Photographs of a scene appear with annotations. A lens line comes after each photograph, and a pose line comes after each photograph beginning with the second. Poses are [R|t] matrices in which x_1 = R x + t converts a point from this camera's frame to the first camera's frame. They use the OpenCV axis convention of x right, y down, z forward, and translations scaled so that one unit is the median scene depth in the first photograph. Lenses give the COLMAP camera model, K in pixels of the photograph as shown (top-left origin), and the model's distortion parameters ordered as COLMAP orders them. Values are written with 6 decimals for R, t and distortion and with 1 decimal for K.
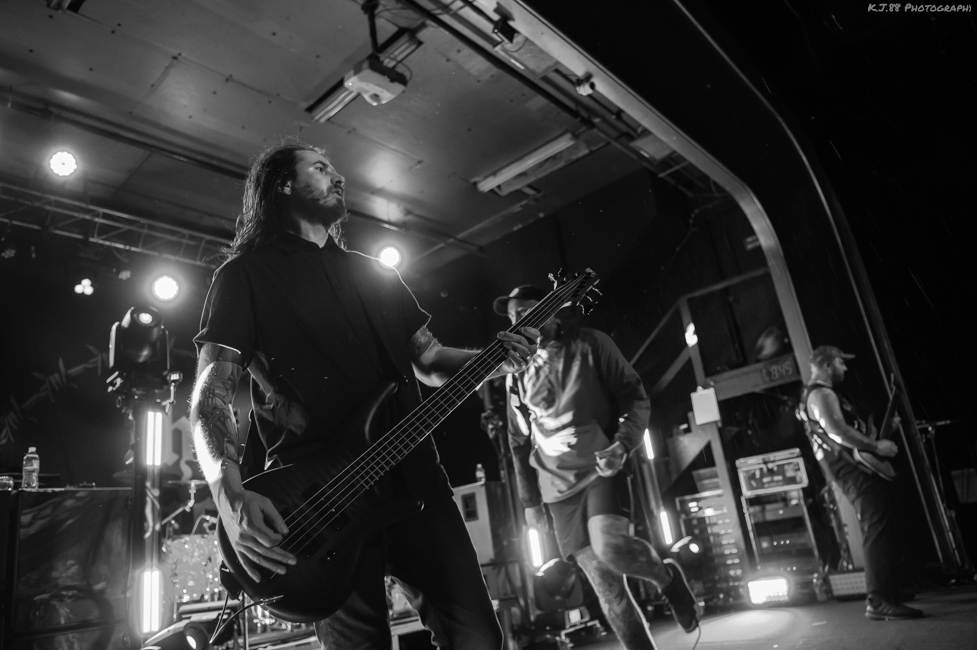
lens RADIAL K [[667.6, 0, 488.5], [0, 667.6, 325.0], [0, 0, 1]] dist [-0.060028, 0.001255]
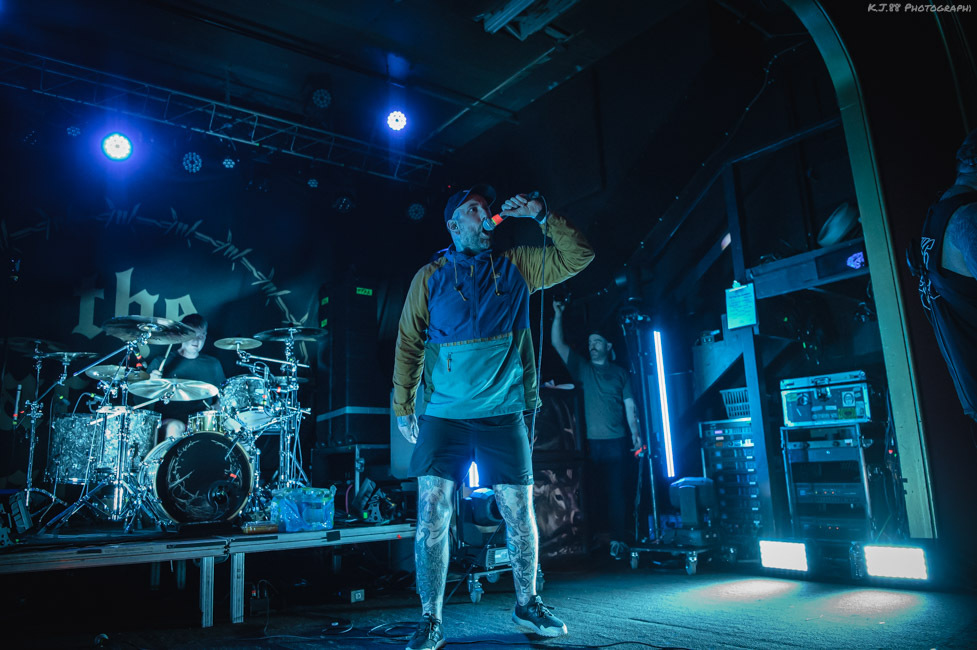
lens RADIAL K [[680.3, 0, 475.8], [0, 680.3, 320.9], [0, 0, 1]] dist [-0.064134, 0.001730]
pose [[0.977181, 0.055623, -0.204997, 0.193007], [-0.028545, 0.990738, 0.132751, 0.046496], [0.210482, -0.123870, 0.969718, 0.194762]]
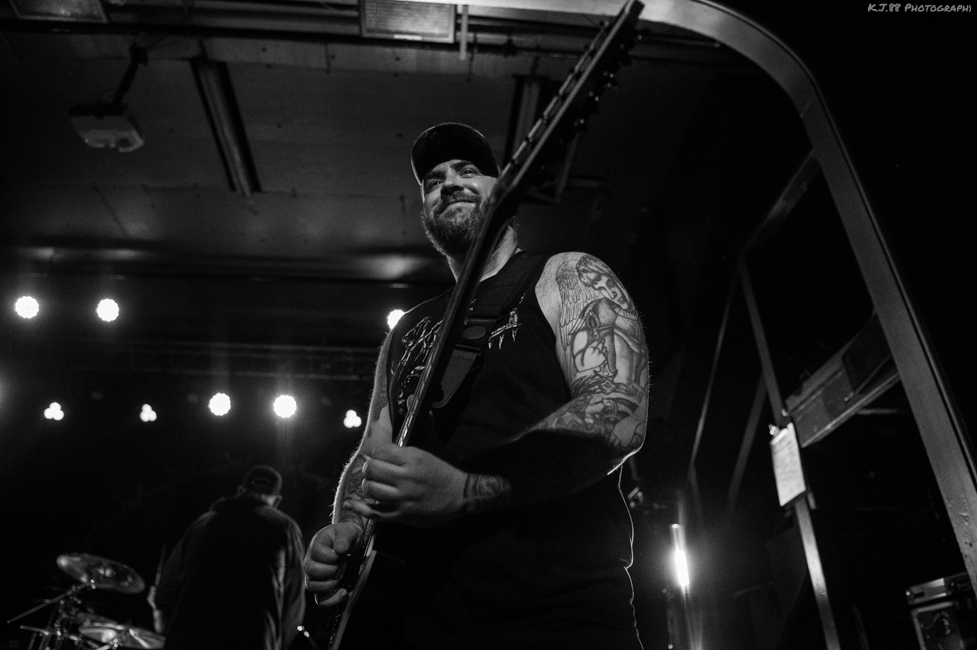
lens RADIAL K [[667.6, 0, 488.5], [0, 667.6, 325.0], [0, 0, 1]] dist [-0.060028, 0.001255]
pose [[0.717570, -0.243563, -0.652511, 0.501290], [0.127882, 0.967008, -0.220323, 0.104179], [0.684646, 0.074653, 0.725043, 0.532078]]
